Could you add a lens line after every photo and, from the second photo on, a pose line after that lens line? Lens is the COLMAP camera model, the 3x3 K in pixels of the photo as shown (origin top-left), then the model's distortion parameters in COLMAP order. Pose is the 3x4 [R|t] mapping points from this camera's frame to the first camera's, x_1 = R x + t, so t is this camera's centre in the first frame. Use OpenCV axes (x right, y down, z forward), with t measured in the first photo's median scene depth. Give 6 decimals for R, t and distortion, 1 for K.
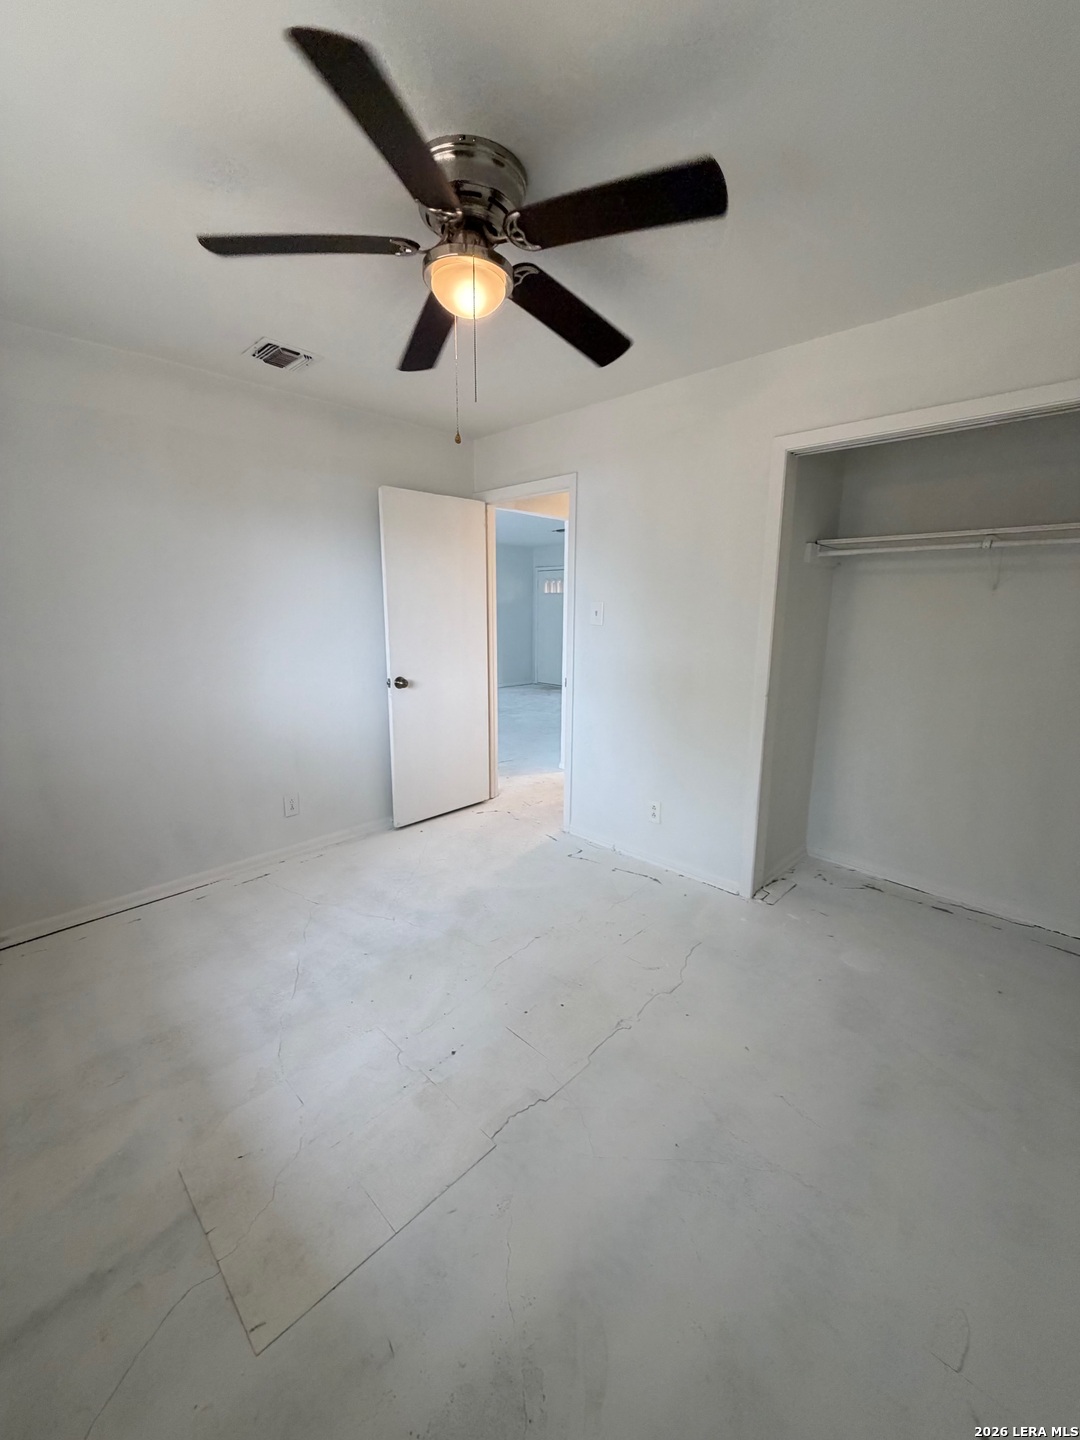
lens RADIAL K [[573.6, 0, 539.6], [0, 573.6, 714.3], [0, 0, 1]] dist [0.000912, -0.000332]
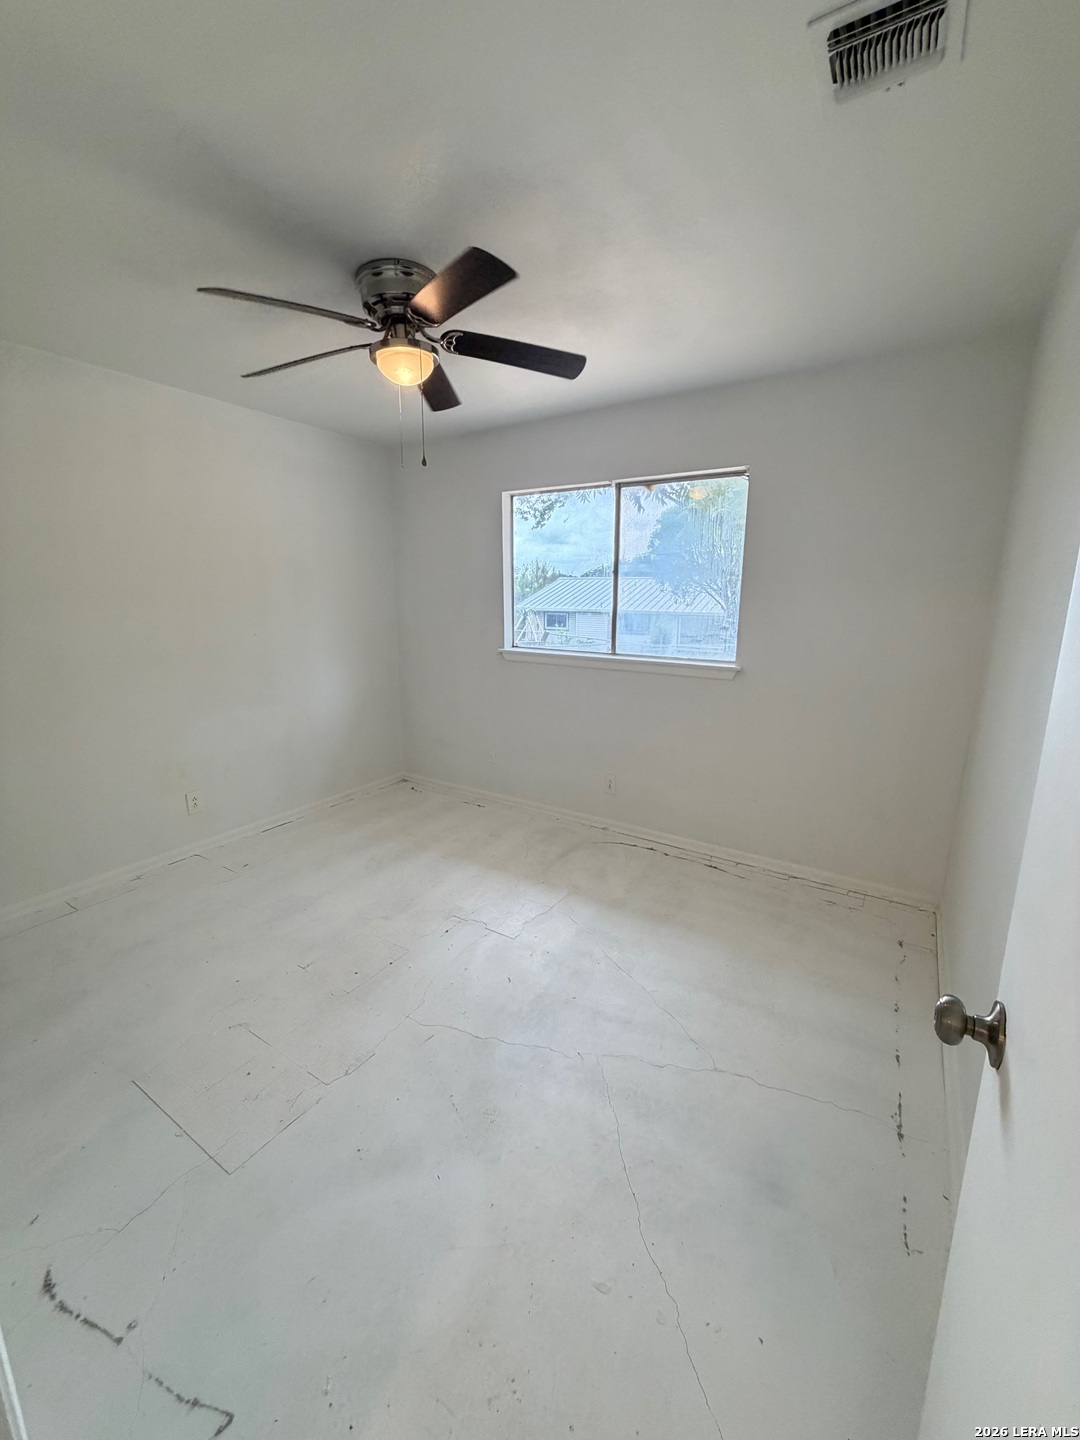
lens RADIAL K [[573.6, 0, 539.6], [0, 573.6, 714.3], [0, 0, 1]] dist [0.000912, -0.000332]
pose [[-0.978923, 0.029357, -0.202109, -0.120395], [-0.050649, 0.923802, 0.379505, -0.464819], [0.197850, 0.381743, -0.902844, 2.354147]]
